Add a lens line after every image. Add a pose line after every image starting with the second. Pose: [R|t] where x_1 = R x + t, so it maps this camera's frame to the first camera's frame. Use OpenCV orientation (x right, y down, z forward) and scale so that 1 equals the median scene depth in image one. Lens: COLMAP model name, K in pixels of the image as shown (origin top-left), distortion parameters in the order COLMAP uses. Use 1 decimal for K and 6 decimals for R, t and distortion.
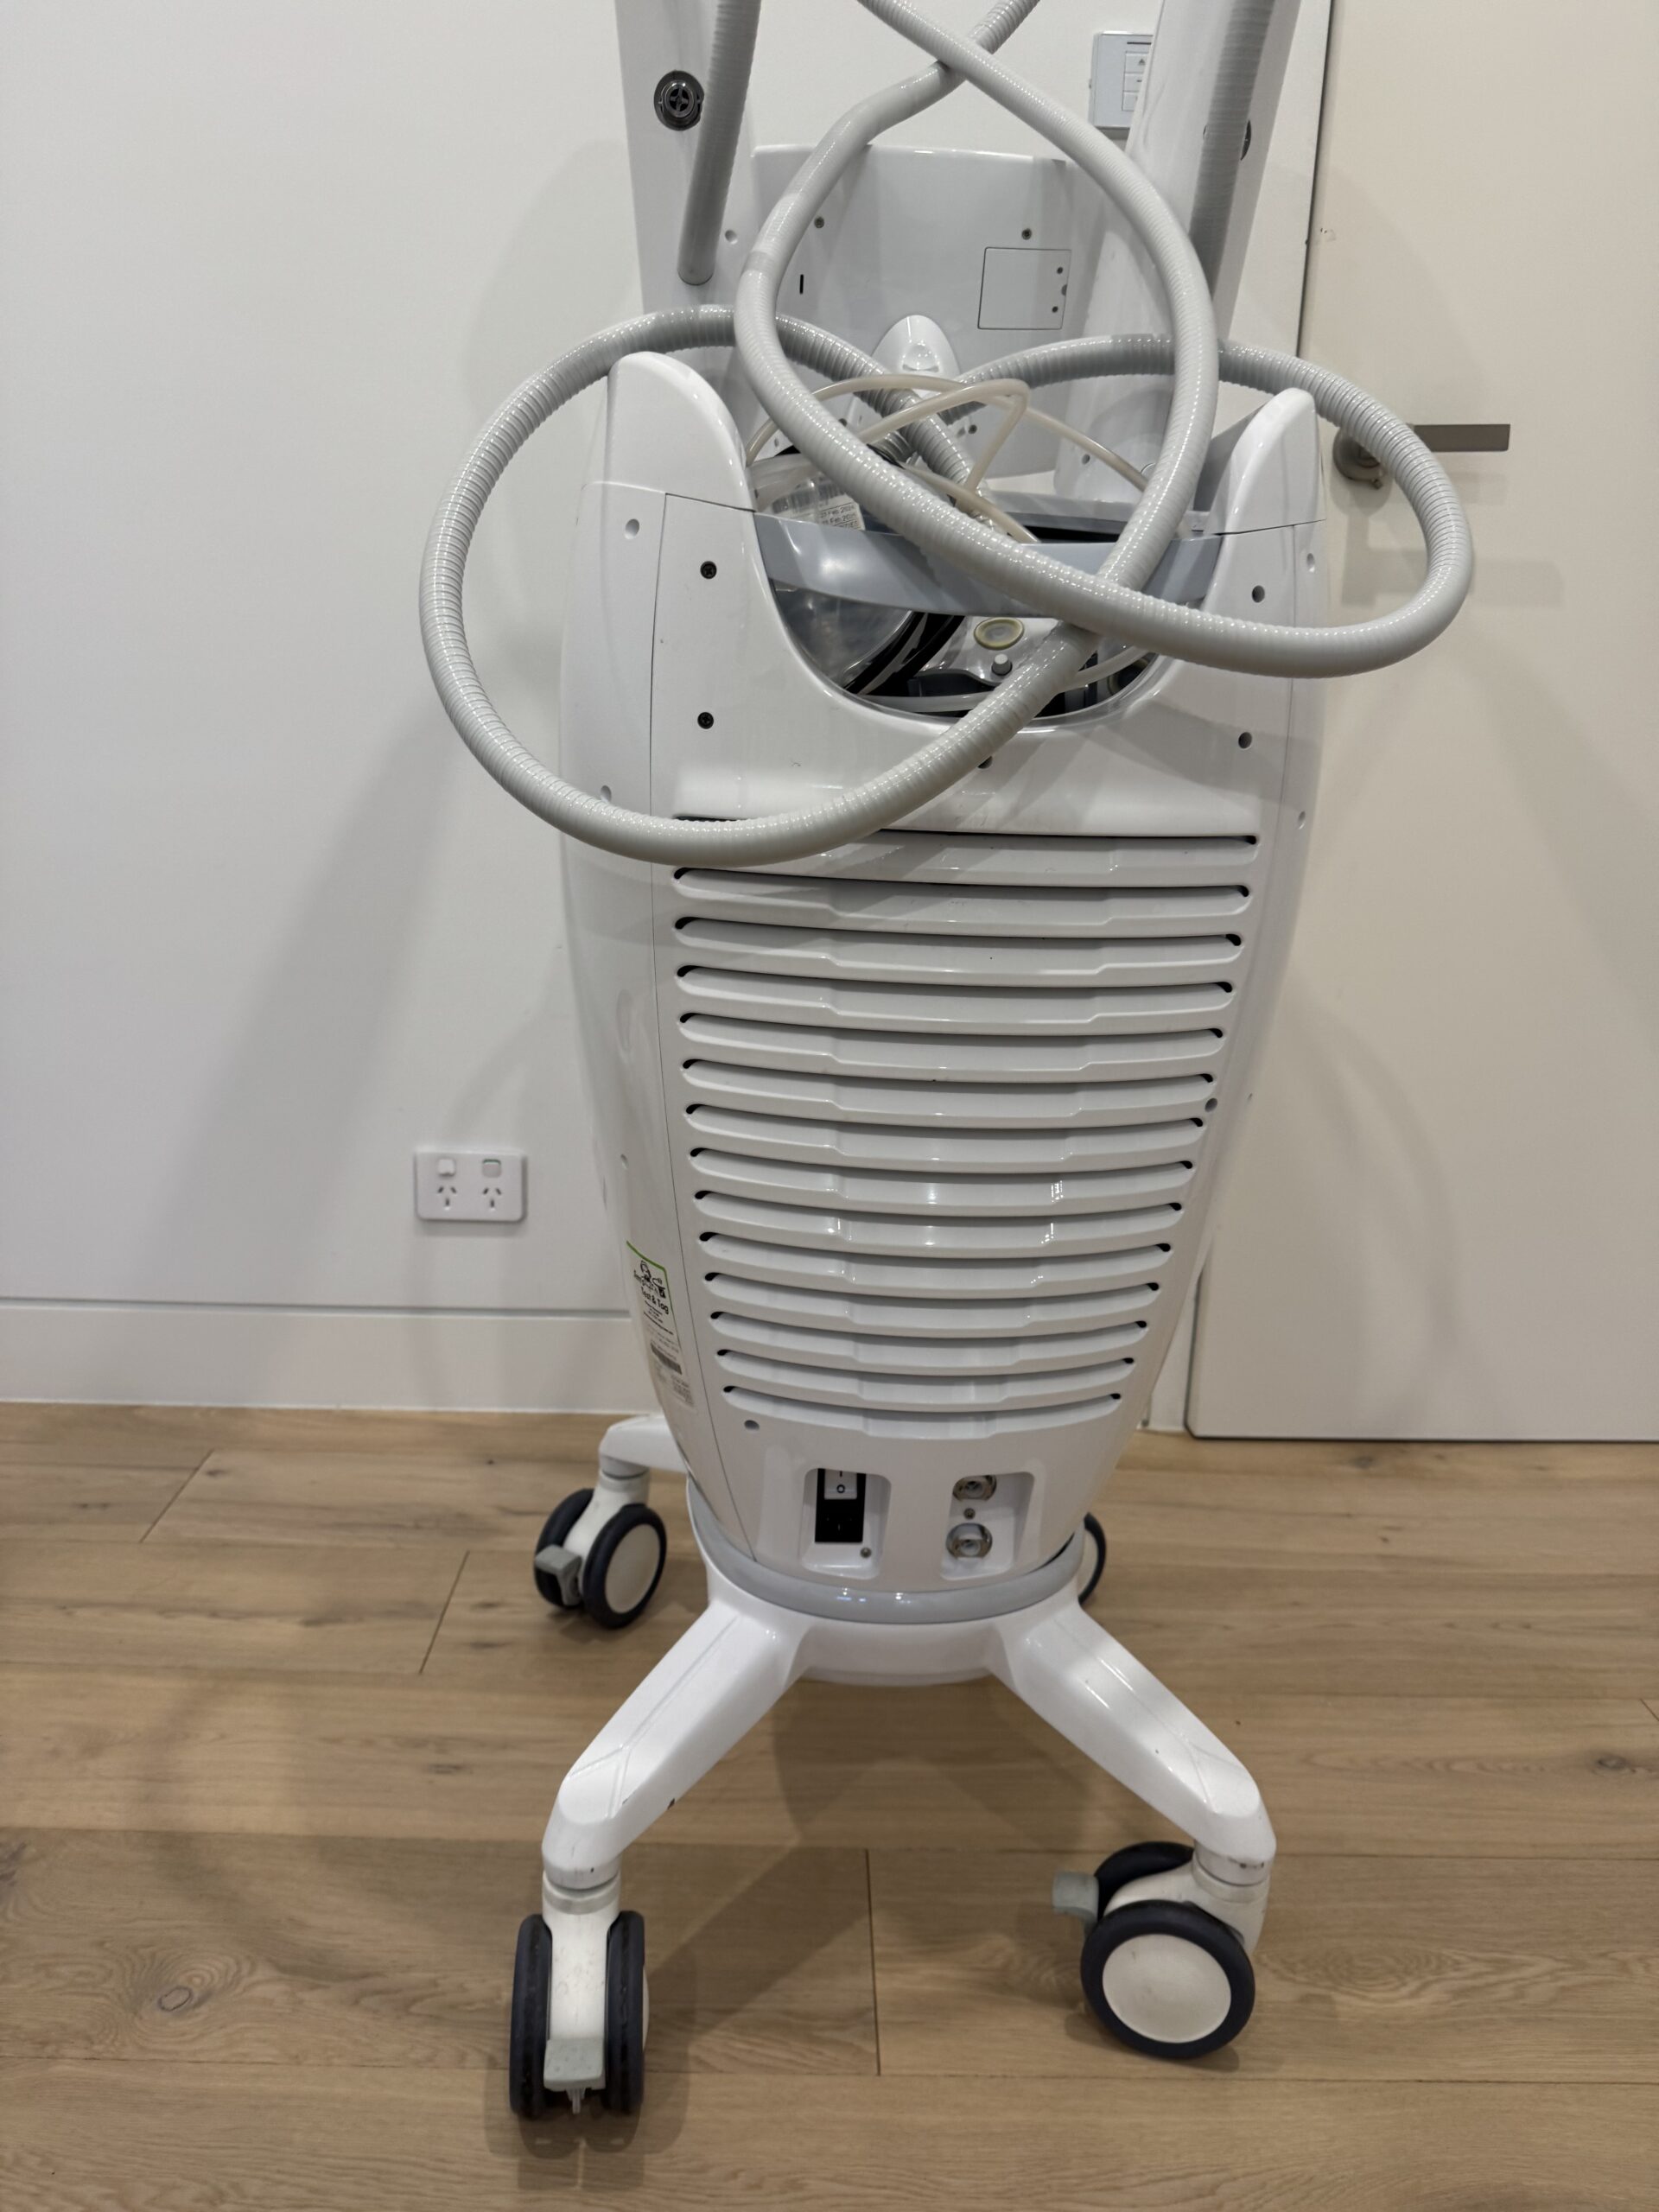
lens RADIAL K [[1578.9, 0, 821.1], [0, 1578.9, 1133.7], [0, 0, 1]] dist [0.006135, -0.023459]
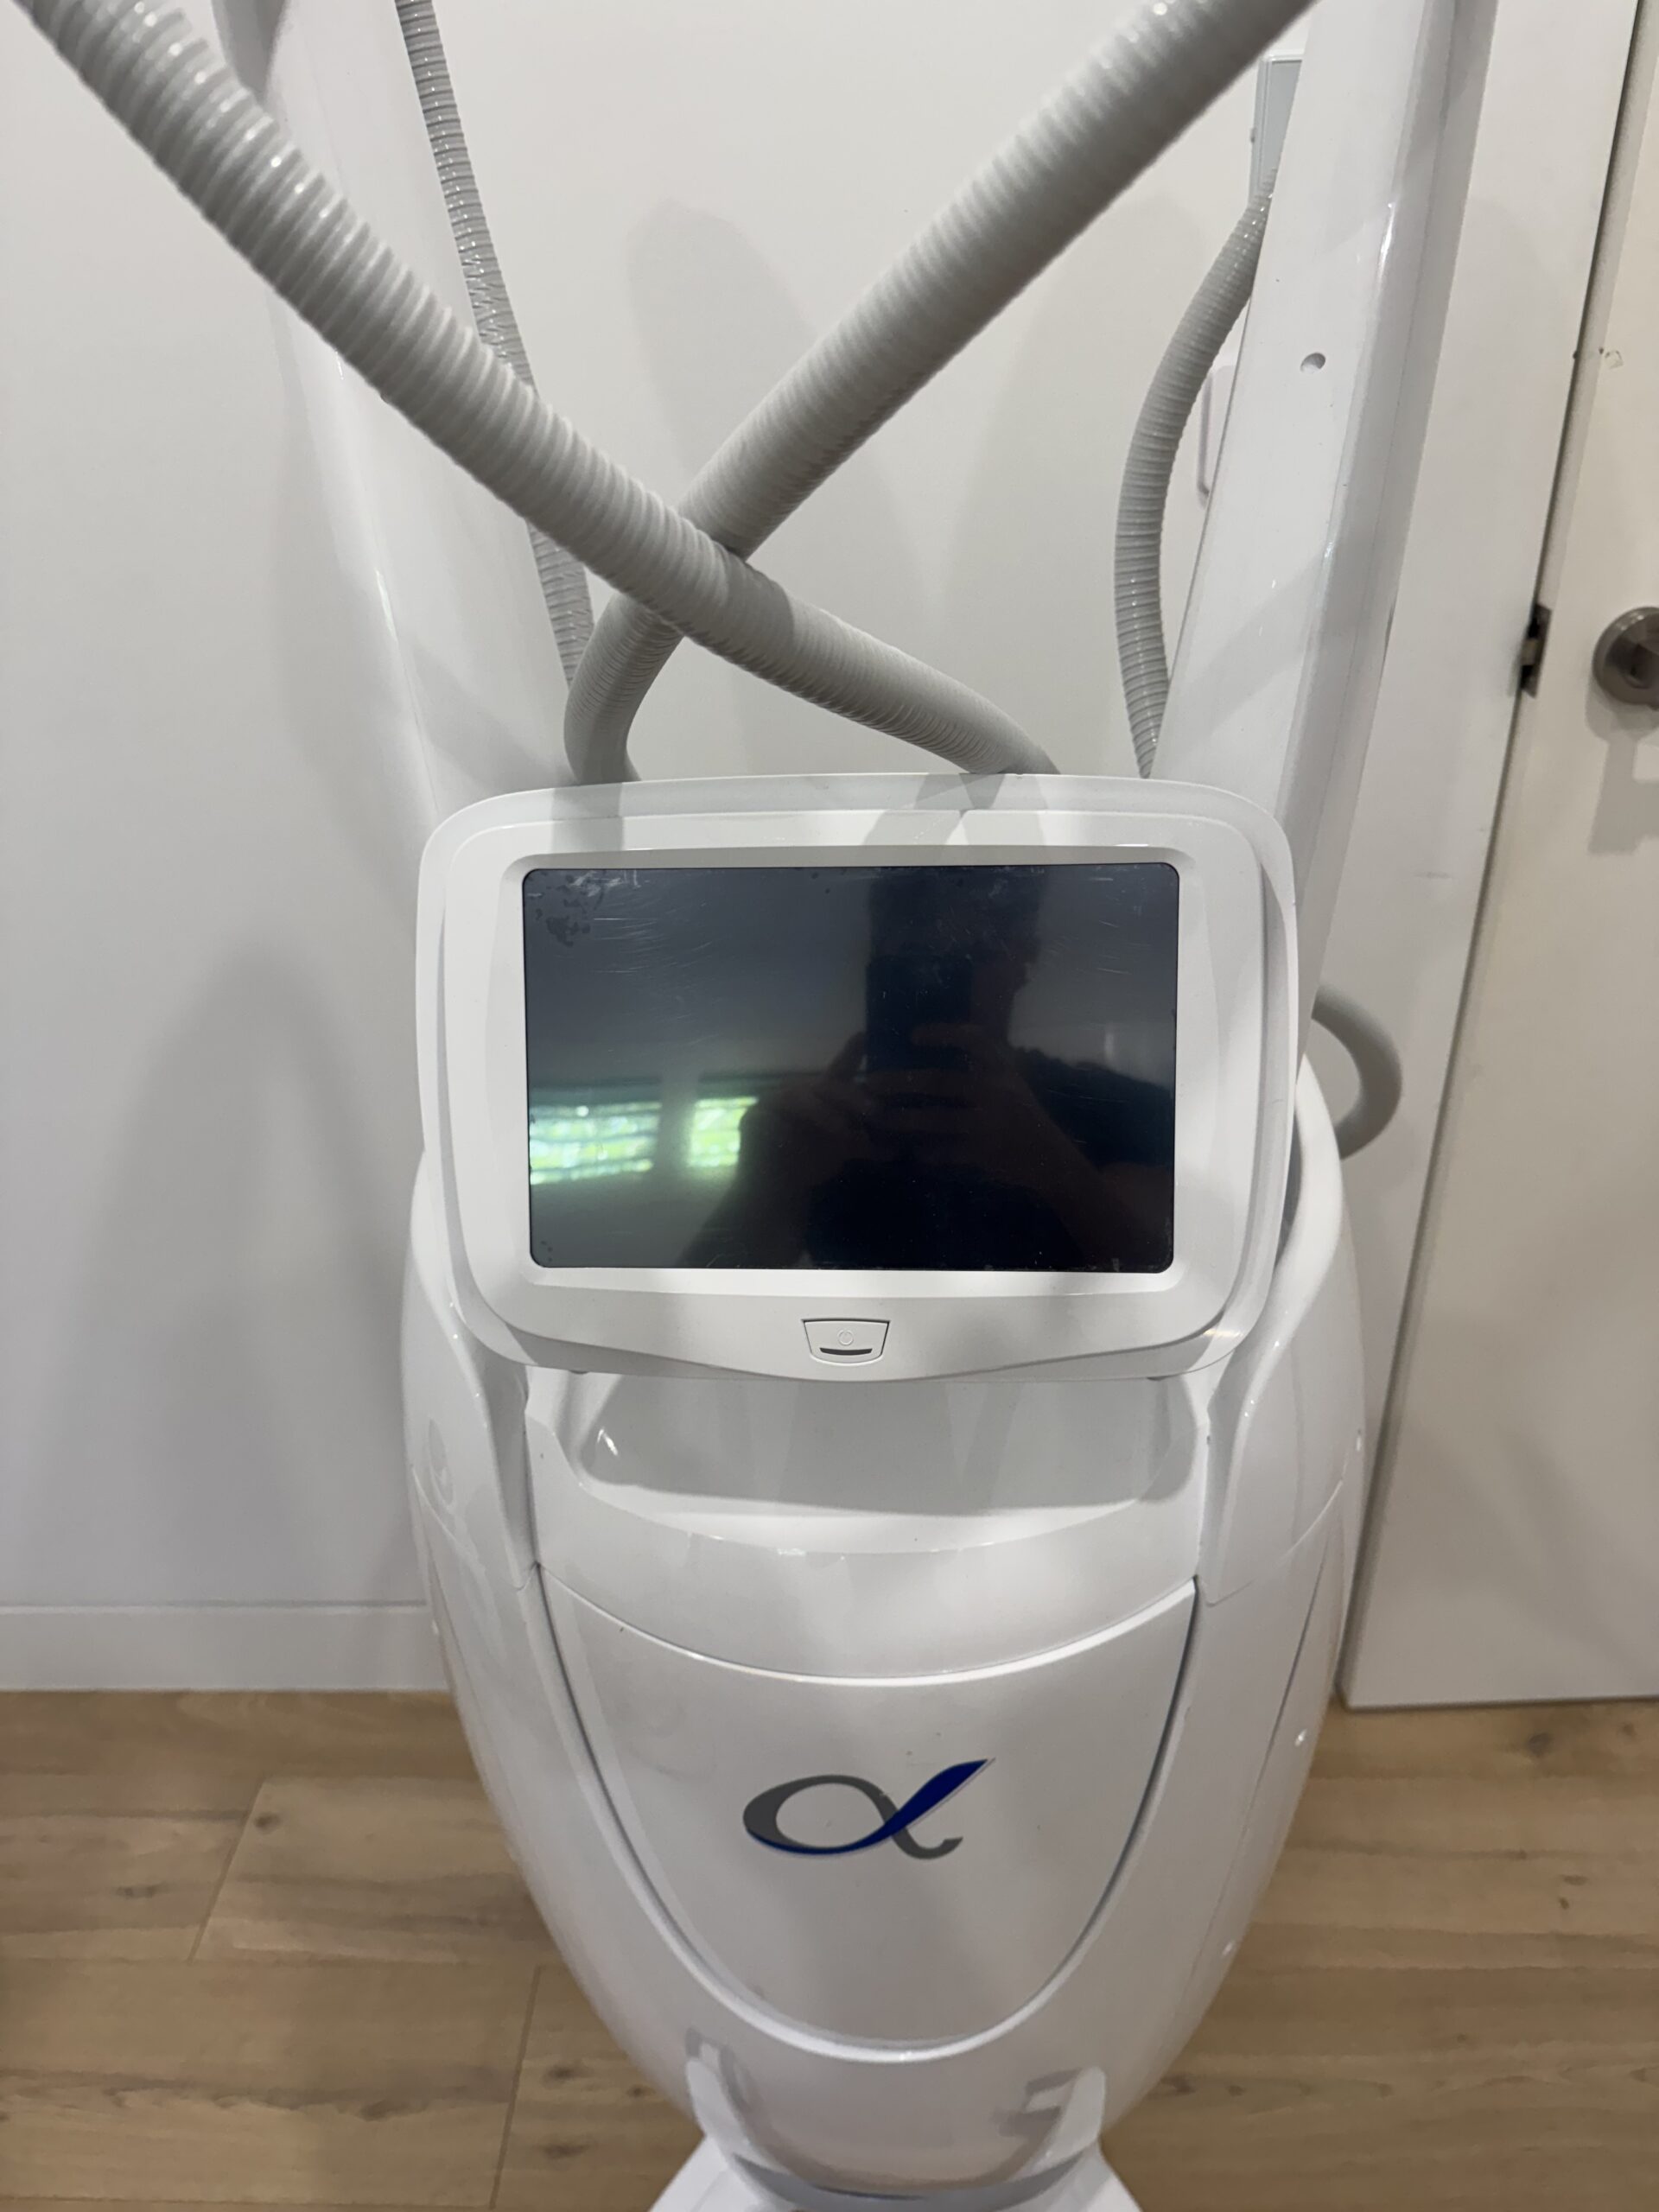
lens RADIAL K [[1578.9, 0, 834.0], [0, 1578.9, 1112.1], [0, 0, 1]] dist [0.006135, -0.023459]
pose [[0.997217, -0.037005, -0.064723, 0.030241], [0.052012, 0.967279, 0.248327, -0.539820], [0.053416, -0.251003, 0.966512, 0.313346]]
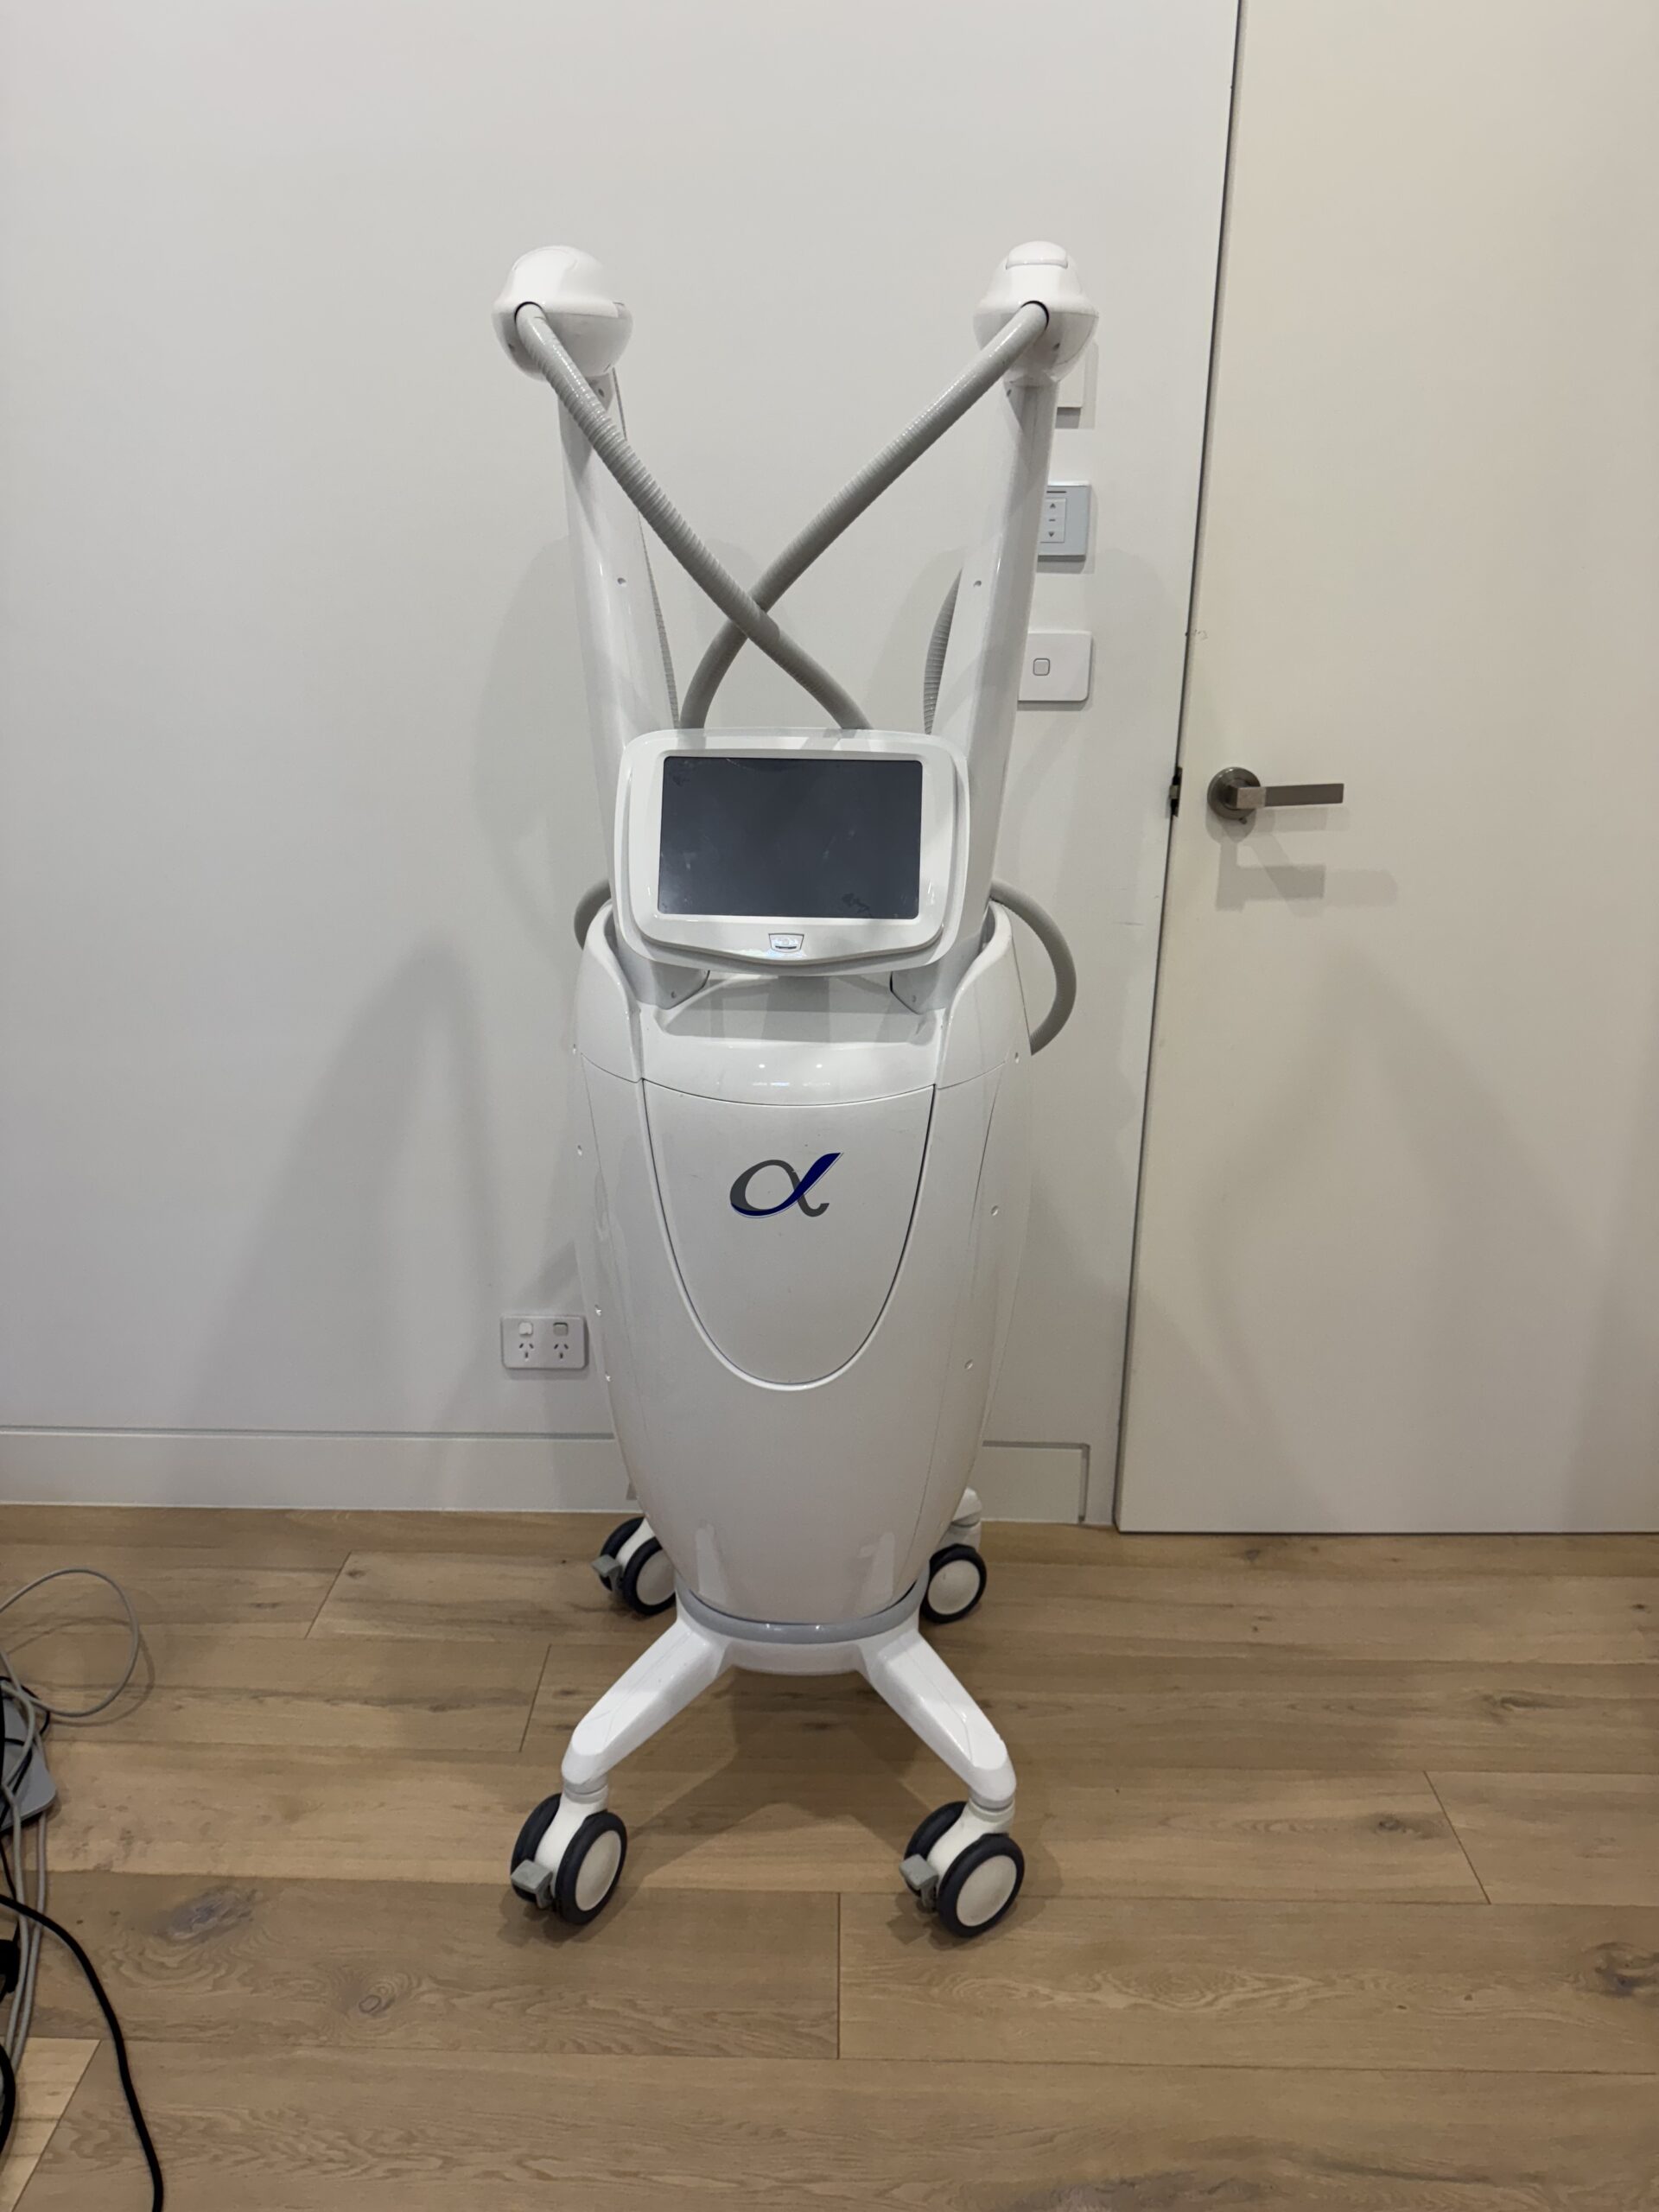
lens RADIAL K [[1578.9, 0, 822.5], [0, 1578.9, 1102.1], [0, 0, 1]] dist [0.006135, -0.023459]
pose [[0.999537, -0.009538, -0.028901, 0.058566], [0.010541, 0.999340, 0.034760, -0.291484], [0.028550, -0.035048, 0.998978, -0.373623]]
